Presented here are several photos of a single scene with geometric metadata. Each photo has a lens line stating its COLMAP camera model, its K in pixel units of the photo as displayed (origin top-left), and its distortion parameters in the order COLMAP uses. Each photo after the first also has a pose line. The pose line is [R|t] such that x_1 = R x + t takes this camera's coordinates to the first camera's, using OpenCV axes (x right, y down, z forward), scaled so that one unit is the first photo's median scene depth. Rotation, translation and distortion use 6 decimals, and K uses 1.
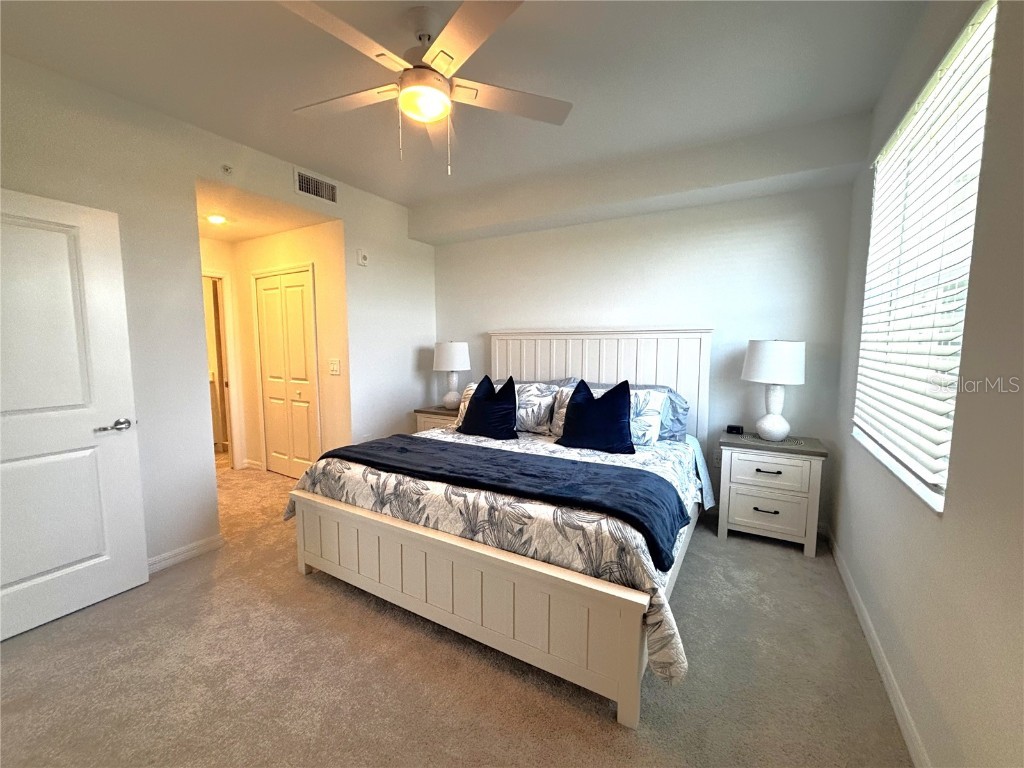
lens RADIAL K [[413.9, 0, 510.9], [0, 413.9, 383.0], [0, 0, 1]] dist [-0.000033, 0.001722]
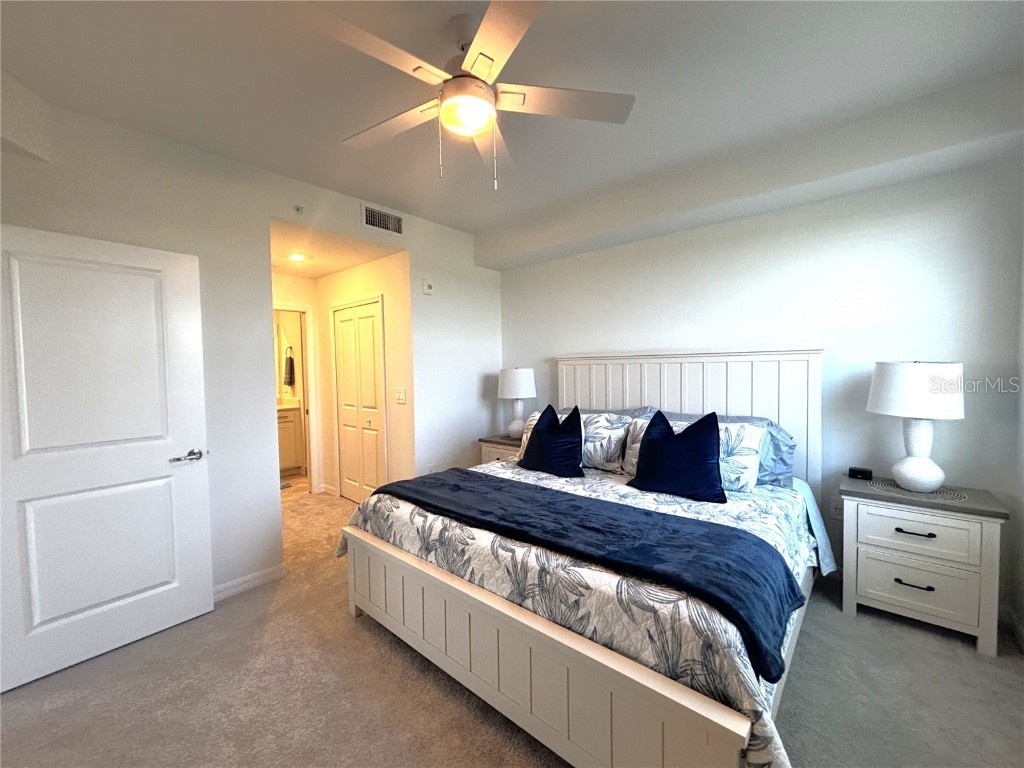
lens RADIAL K [[413.9, 0, 511.6], [0, 413.9, 383.1], [0, 0, 1]] dist [-0.000033, 0.001722]
pose [[0.982446, -0.008399, -0.186358, 0.039098], [-0.001755, 0.998526, -0.054252, -0.023497], [0.186538, 0.053627, 0.980983, 0.106789]]
